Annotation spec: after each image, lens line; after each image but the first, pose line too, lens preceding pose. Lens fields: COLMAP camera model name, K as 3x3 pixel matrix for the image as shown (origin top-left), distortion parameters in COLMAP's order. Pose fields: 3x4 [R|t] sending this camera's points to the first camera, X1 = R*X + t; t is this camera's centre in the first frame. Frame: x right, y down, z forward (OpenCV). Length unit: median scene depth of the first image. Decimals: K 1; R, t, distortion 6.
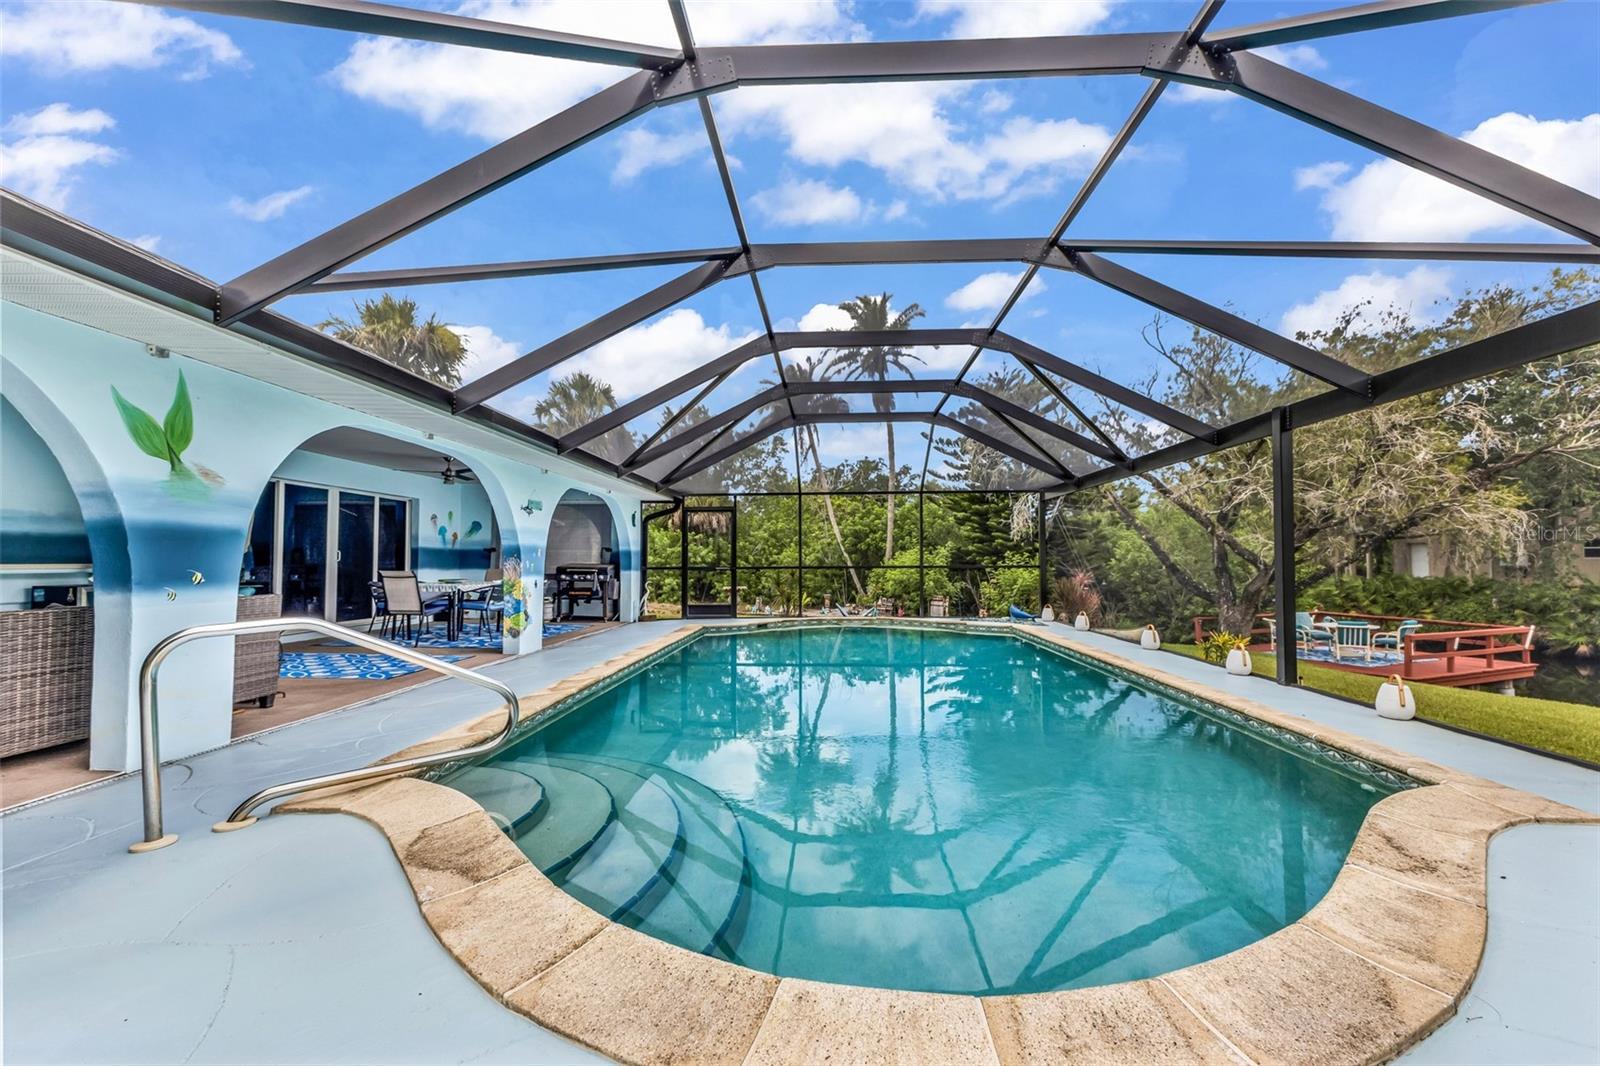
lens RADIAL K [[680.2, 0, 816.8], [0, 680.2, 530.2], [0, 0, 1]] dist [0.020462, -0.008975]
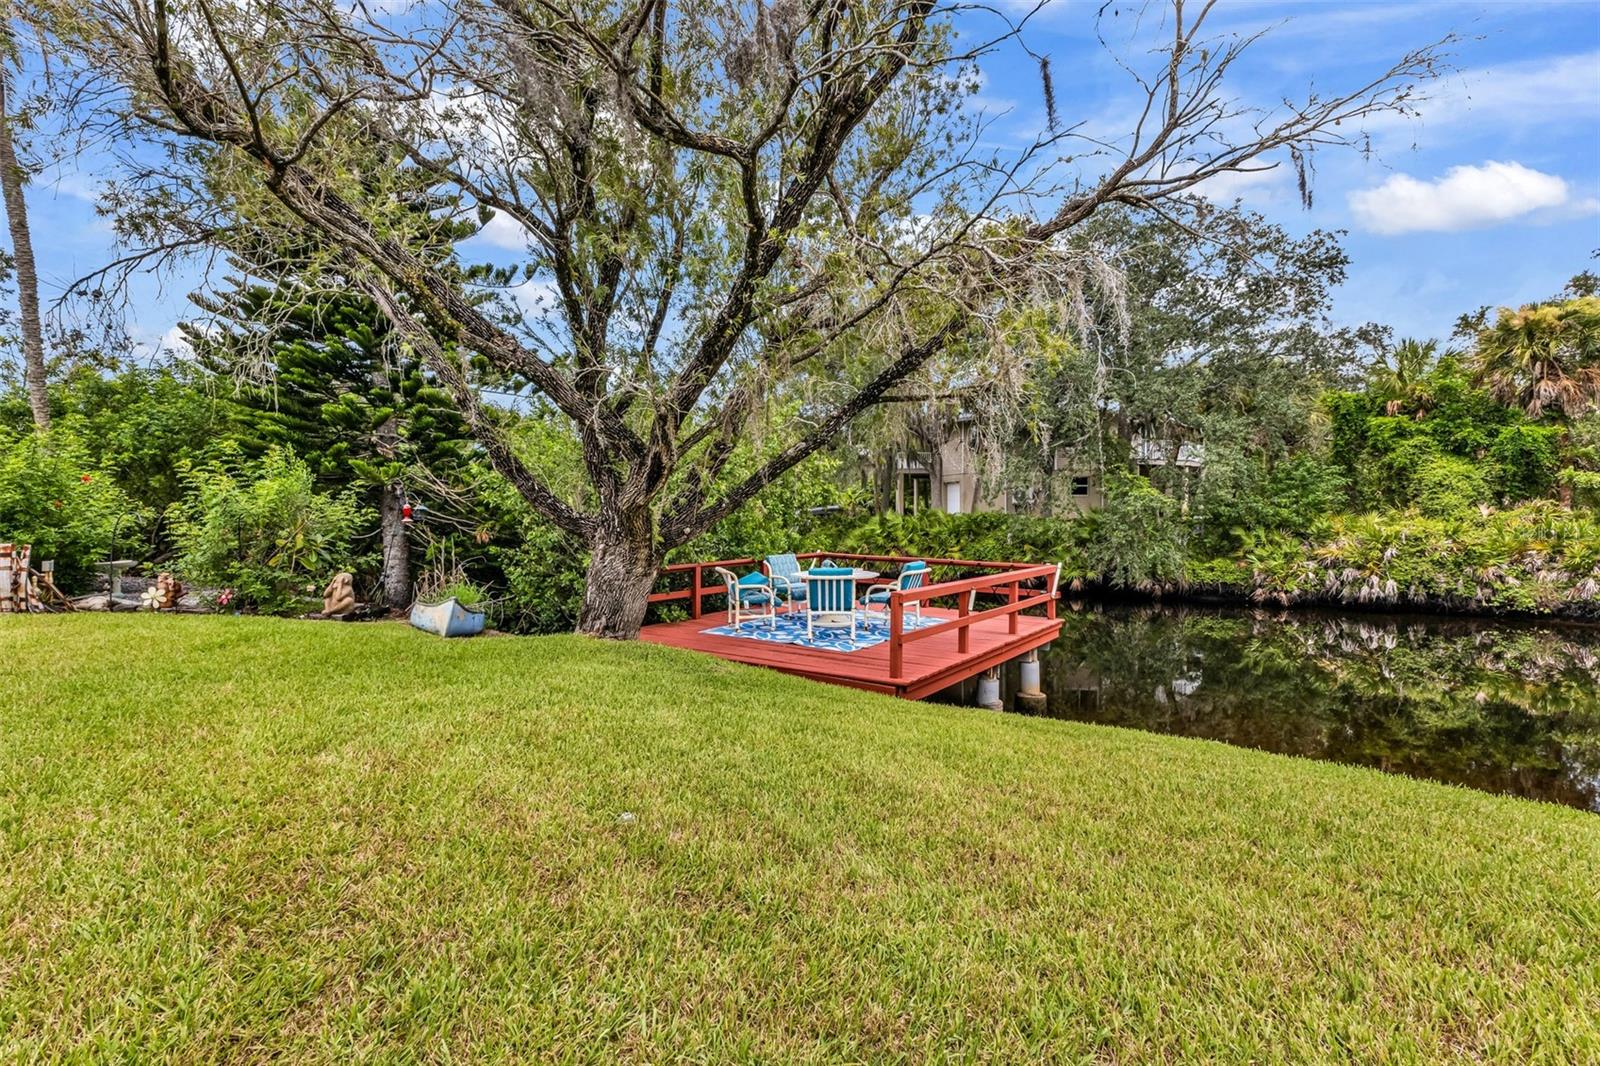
lens RADIAL K [[698.1, 0, 823.3], [0, 698.1, 528.8], [0, 0, 1]] dist [0.002600, 0.000477]
pose [[0.865087, -0.013733, 0.501434, 0.283803], [-0.019422, 0.997959, 0.060838, 0.039173], [-0.501246, -0.062368, 0.863055, 0.301195]]
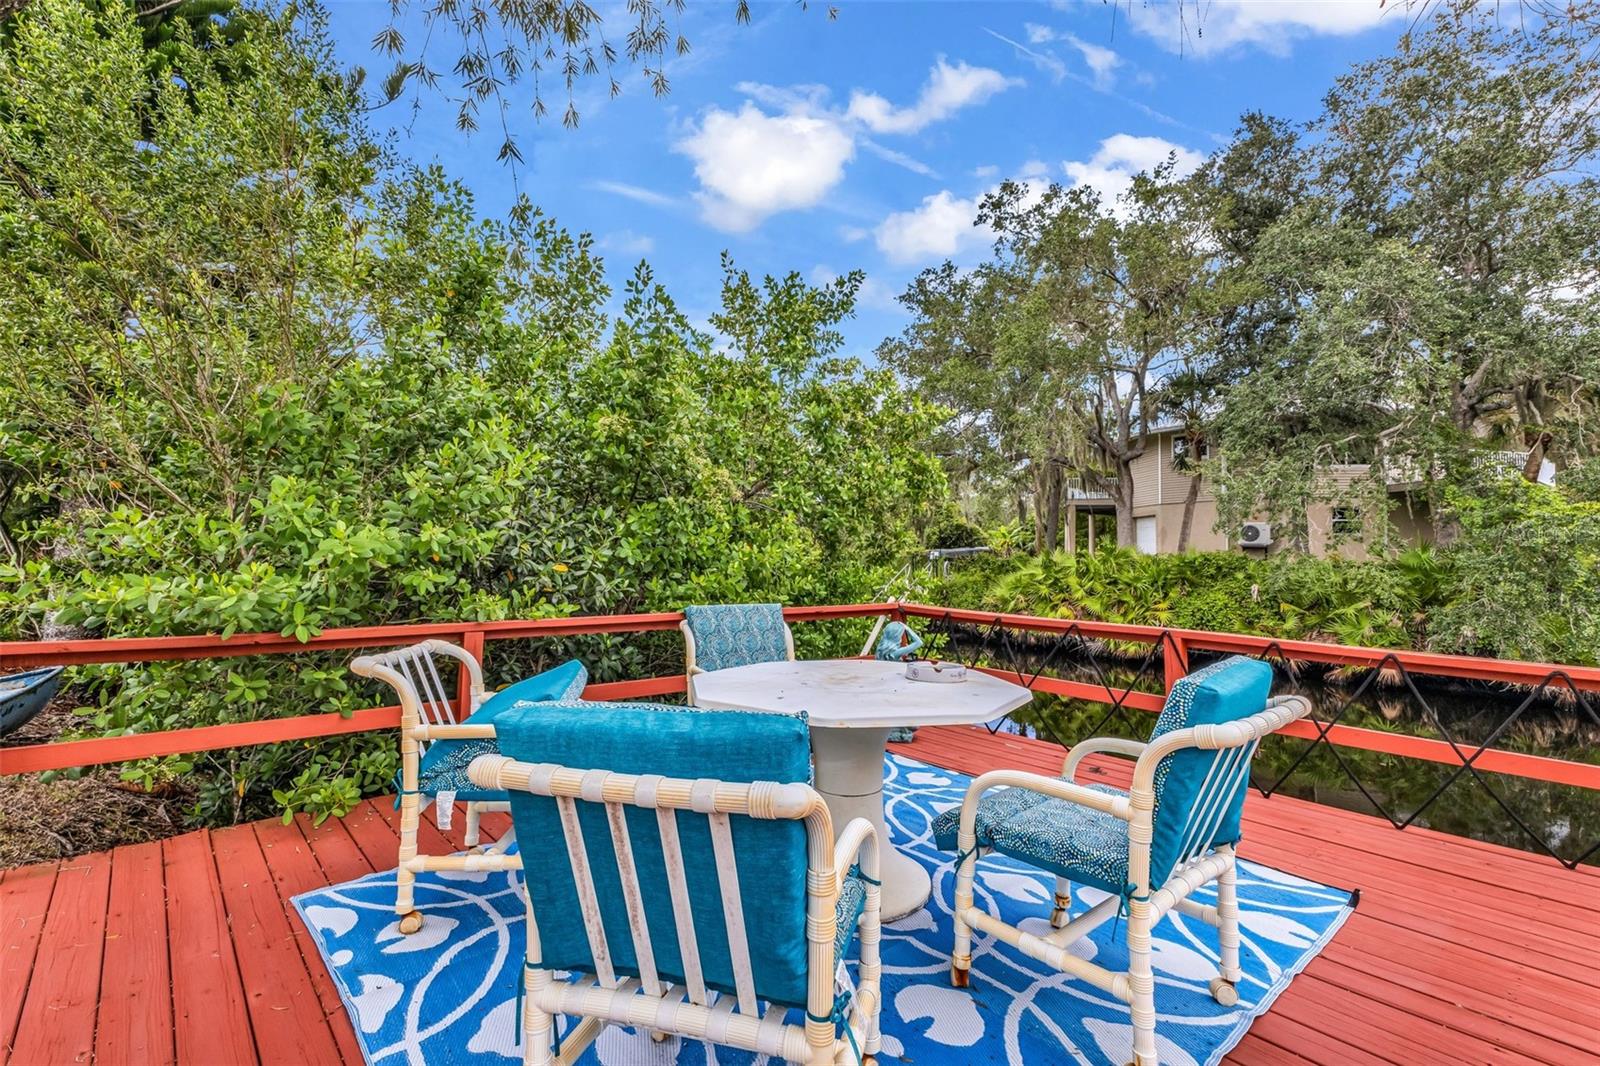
lens RADIAL K [[698.1, 0, 823.3], [0, 698.1, 528.8], [0, 0, 1]] dist [0.002600, 0.000477]
pose [[0.955236, 0.031316, 0.294183, 0.439314], [-0.031616, 0.999493, -0.003738, 0.063986], [-0.294151, -0.005730, 0.955742, 0.521910]]
